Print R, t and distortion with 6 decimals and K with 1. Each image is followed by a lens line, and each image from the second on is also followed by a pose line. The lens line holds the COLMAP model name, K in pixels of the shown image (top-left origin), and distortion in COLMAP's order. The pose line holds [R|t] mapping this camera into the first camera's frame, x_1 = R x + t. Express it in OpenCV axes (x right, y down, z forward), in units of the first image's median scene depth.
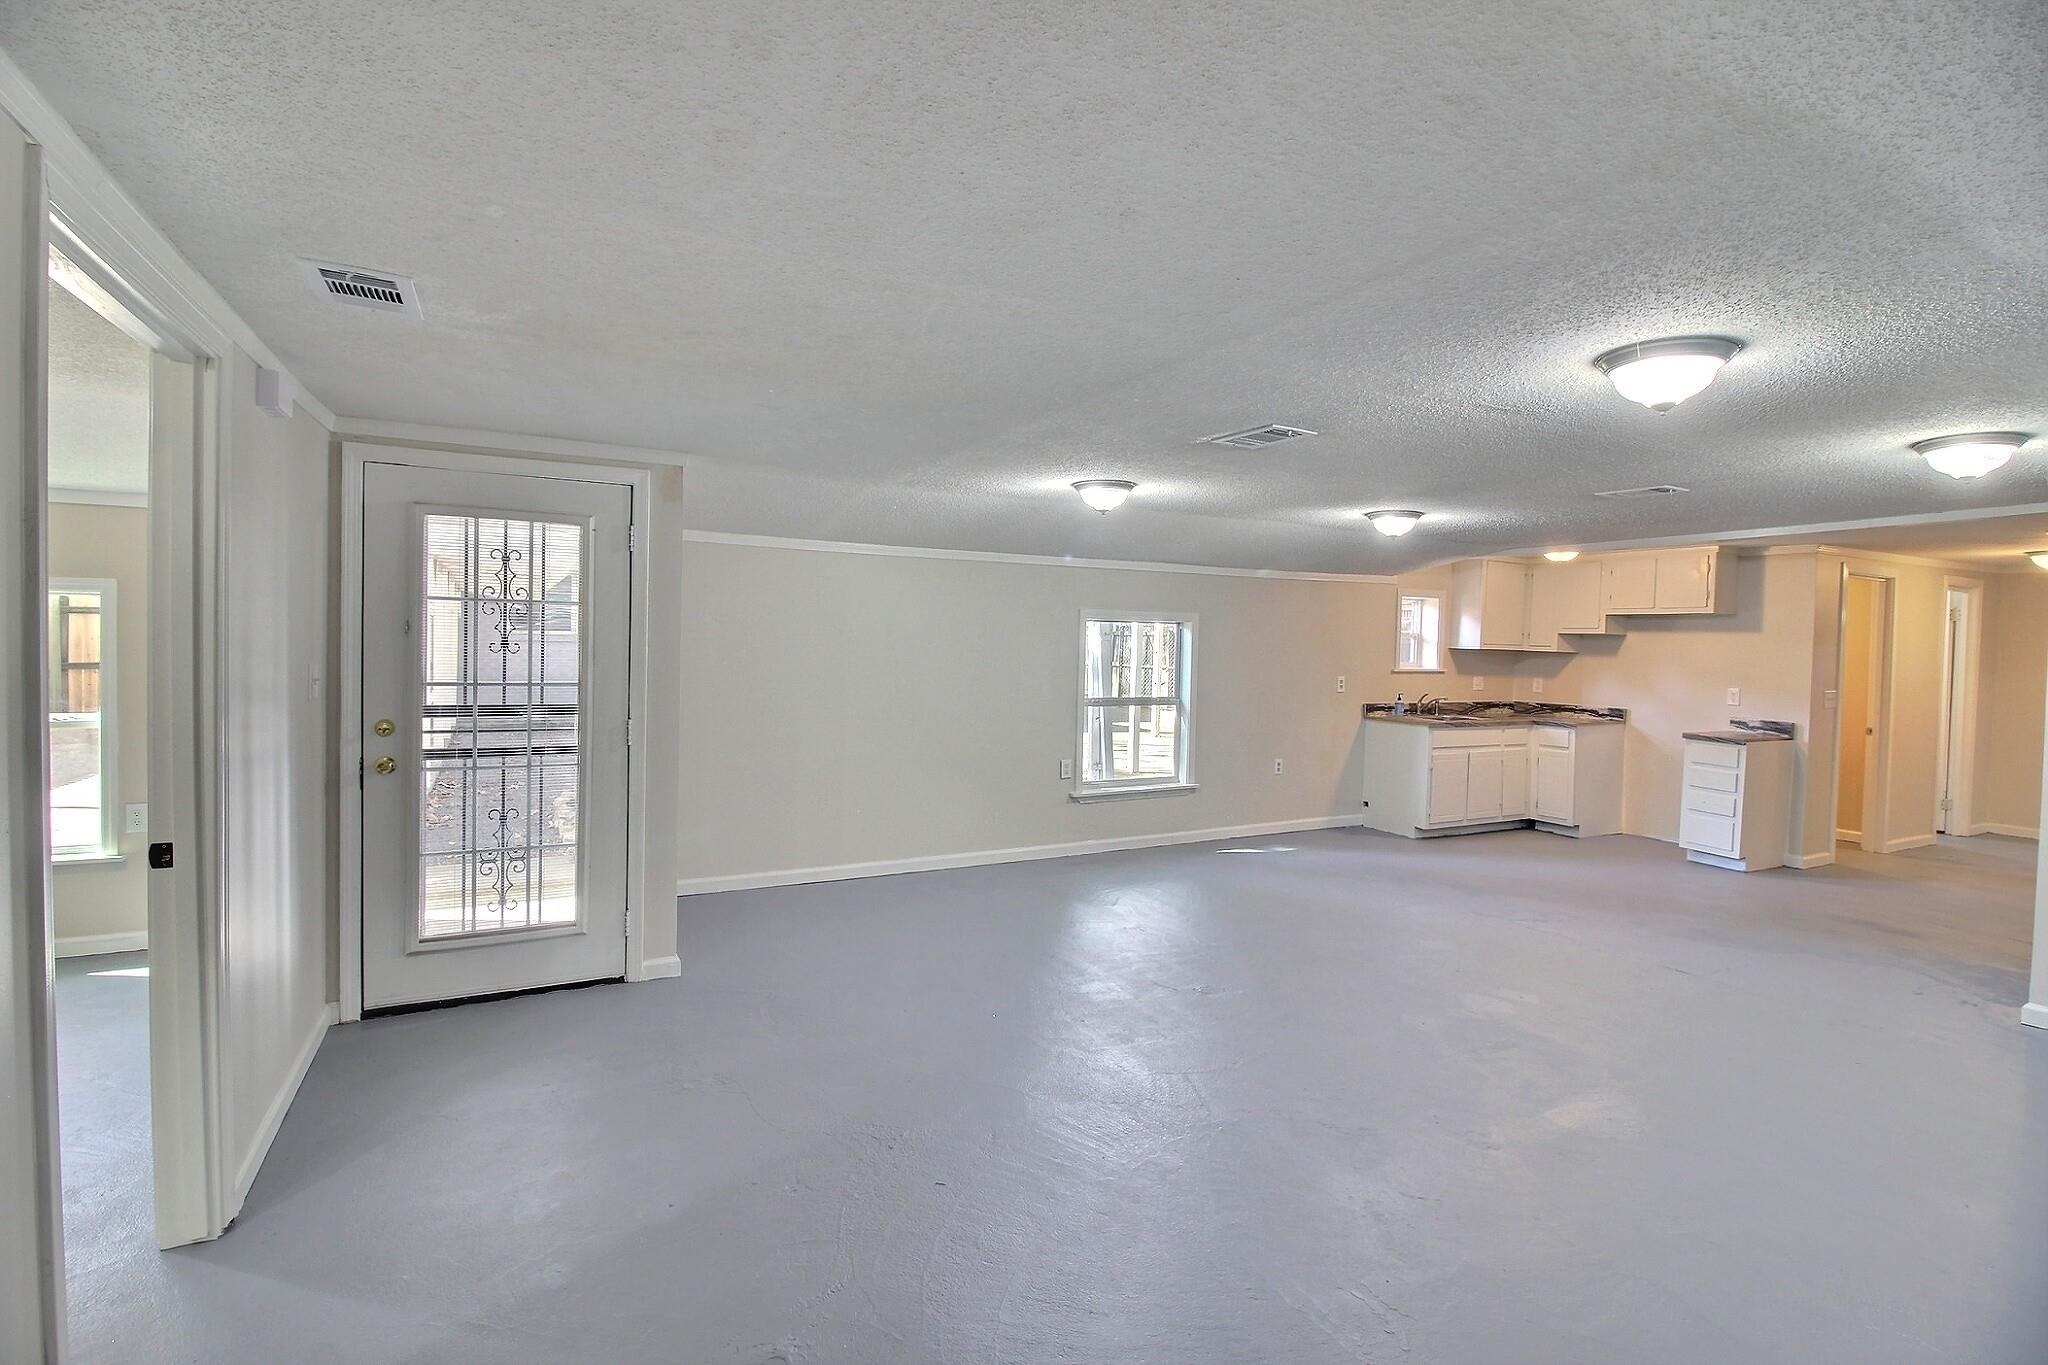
lens RADIAL K [[955.9, 0, 1016.2], [0, 955.9, 666.4], [0, 0, 1]] dist [0.002109, -0.014333]
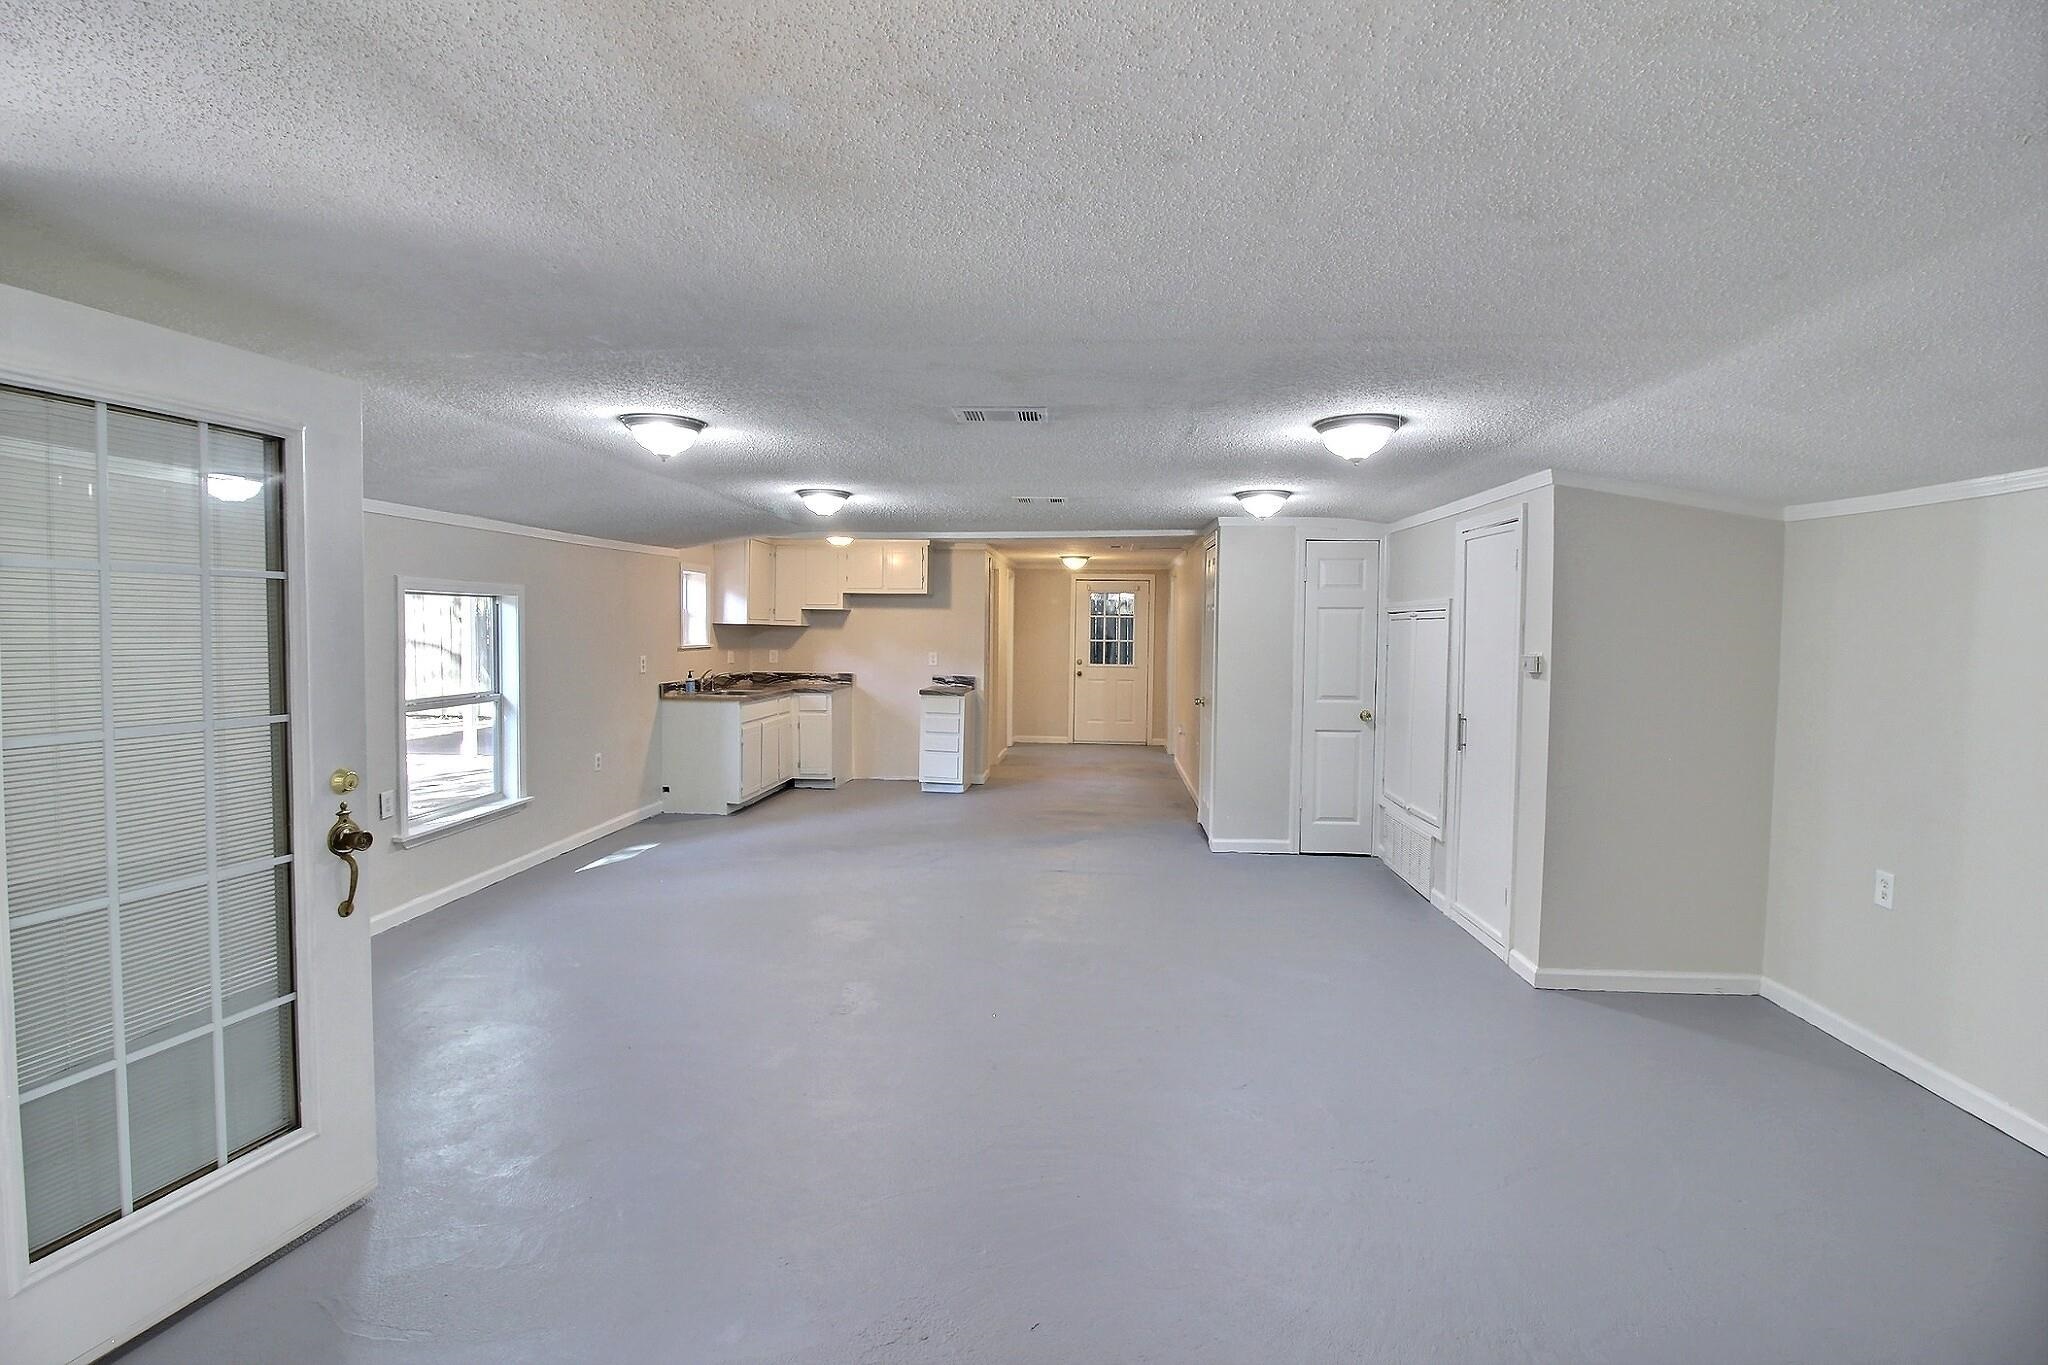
lens RADIAL K [[955.9, 0, 1016.2], [0, 955.9, 666.4], [0, 0, 1]] dist [0.002109, -0.014333]
pose [[0.531148, -0.050223, 0.845789, -0.250735], [0.024353, 0.998734, 0.044012, -0.011200], [-0.846929, -0.002779, 0.531699, 0.208215]]
